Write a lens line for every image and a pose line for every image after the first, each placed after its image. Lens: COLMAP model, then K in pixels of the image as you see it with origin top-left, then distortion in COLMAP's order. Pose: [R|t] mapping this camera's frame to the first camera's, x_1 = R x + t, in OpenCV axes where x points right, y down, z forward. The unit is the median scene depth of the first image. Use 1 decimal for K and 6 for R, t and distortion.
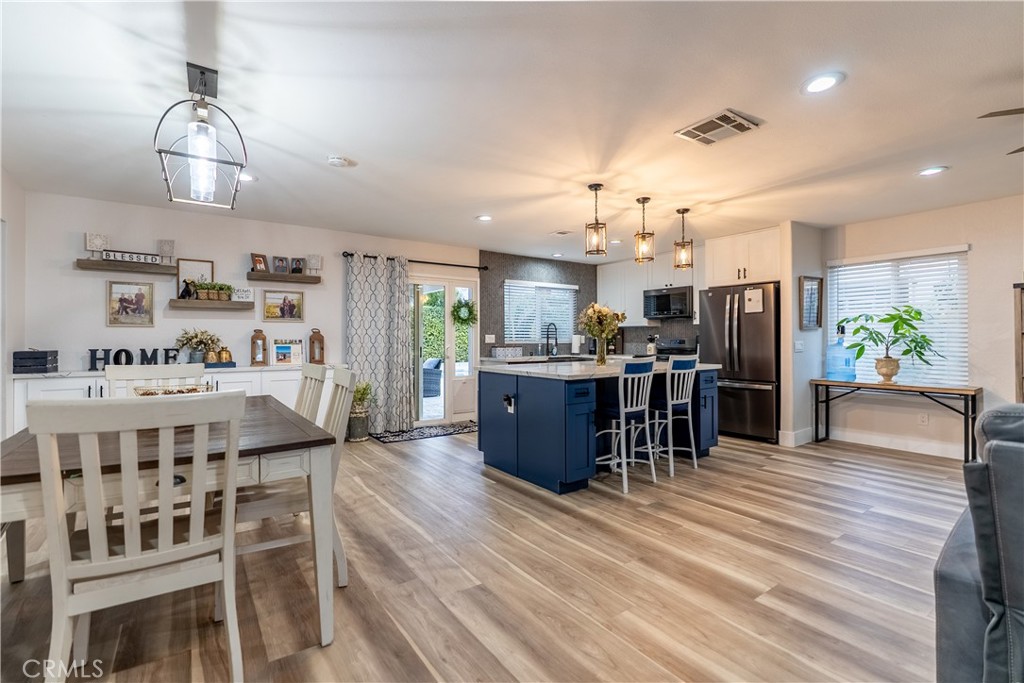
lens RADIAL K [[461.7, 0, 510.7], [0, 461.7, 340.5], [0, 0, 1]] dist [-0.009322, 0.002047]
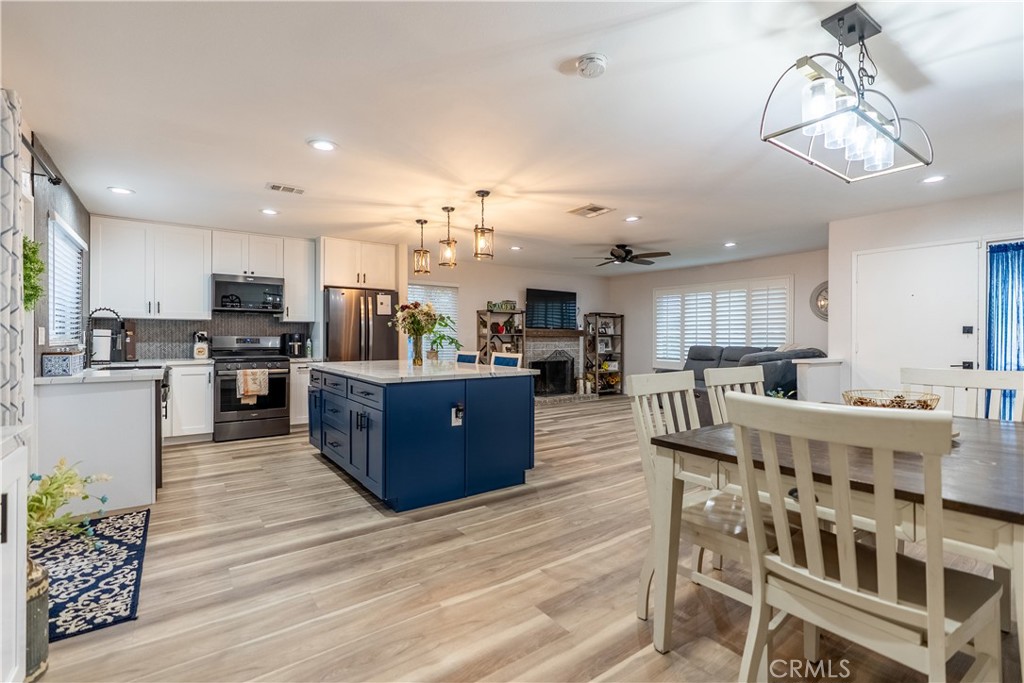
lens RADIAL K [[461.7, 0, 511.2], [0, 461.7, 340.9], [0, 0, 1]] dist [-0.009322, 0.002047]
pose [[-0.019382, -0.005379, 0.999798, -0.673302], [0.000404, 0.999985, 0.005388, -0.001164], [-0.999812, 0.000509, -0.019380, 0.737187]]
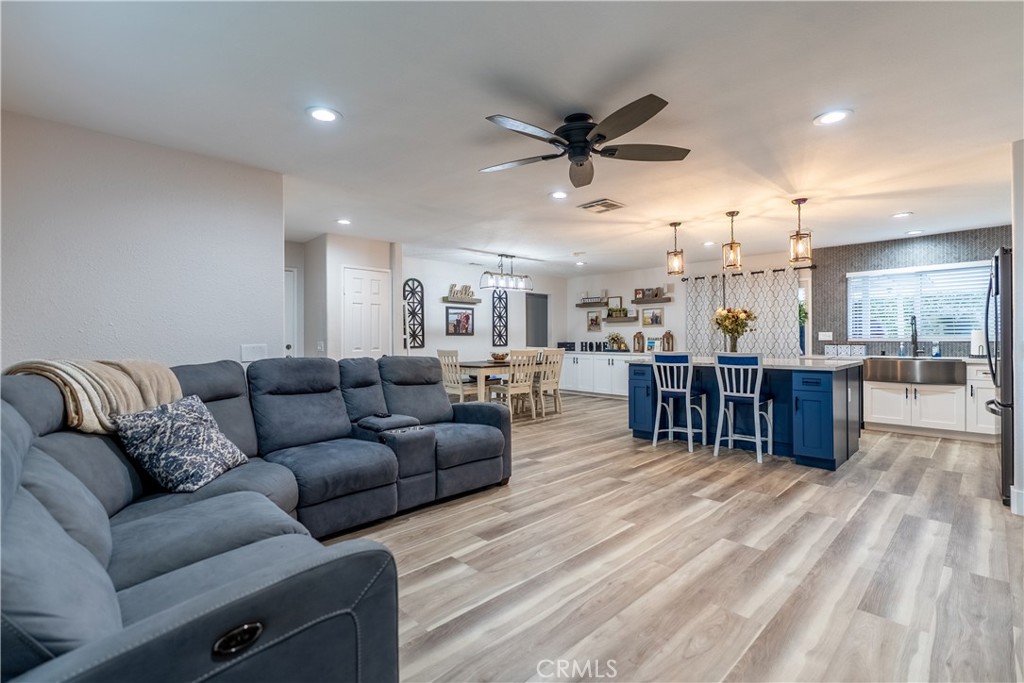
lens RADIAL K [[461.7, 0, 507.9], [0, 461.7, 340.1], [0, 0, 1]] dist [-0.009322, 0.002047]
pose [[0.144397, 0.005416, -0.989505, 1.115764], [0.003060, 0.999978, 0.005920, -0.004181], [0.989515, -0.003883, 0.144377, 0.247617]]
